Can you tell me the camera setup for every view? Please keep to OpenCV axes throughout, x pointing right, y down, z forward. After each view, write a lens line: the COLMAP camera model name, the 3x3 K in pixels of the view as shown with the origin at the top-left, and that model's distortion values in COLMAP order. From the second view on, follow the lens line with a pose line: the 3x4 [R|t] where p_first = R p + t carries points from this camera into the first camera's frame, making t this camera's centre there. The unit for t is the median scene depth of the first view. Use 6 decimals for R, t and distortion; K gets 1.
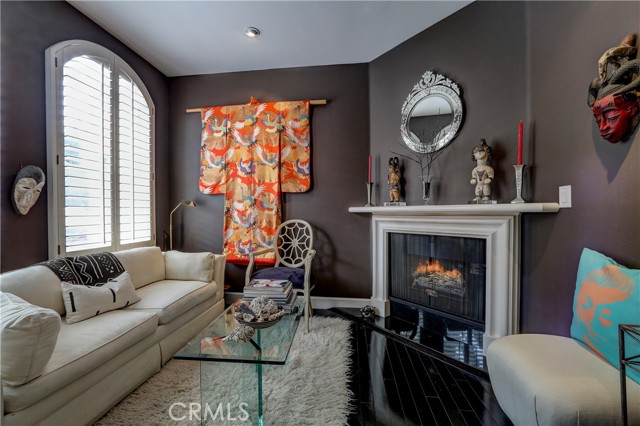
lens RADIAL K [[256.1, 0, 322.7], [0, 256.1, 214.3], [0, 0, 1]] dist [-0.021024, 0.004872]
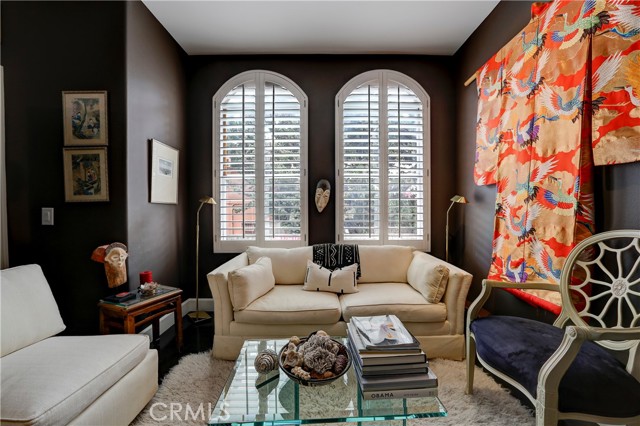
lens RADIAL K [[256.1, 0, 319.5], [0, 256.1, 214.8], [0, 0, 1]] dist [-0.021024, 0.004872]
pose [[0.119566, 0.016731, -0.992685, 0.227619], [-0.009269, 0.999833, 0.015735, -0.004722], [0.992783, 0.007320, 0.119701, 0.491237]]
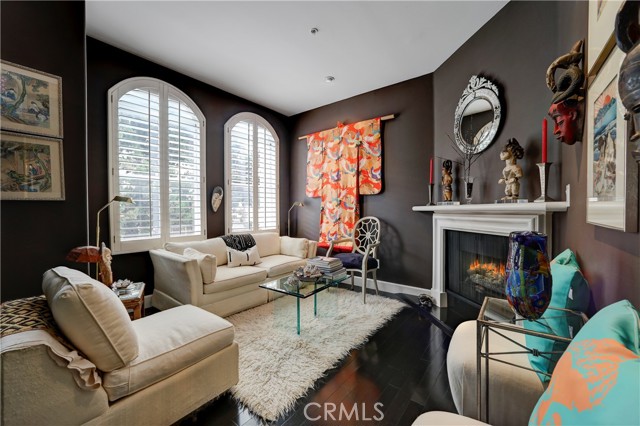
lens RADIAL K [[256.1, 0, 320.6], [0, 256.1, 213.7], [0, 0, 1]] dist [-0.021024, 0.004872]
pose [[0.857505, 0.008615, -0.514404, 0.331589], [-0.005937, 0.999959, 0.006851, 0.000106], [0.514442, -0.002820, 0.857520, -0.174526]]
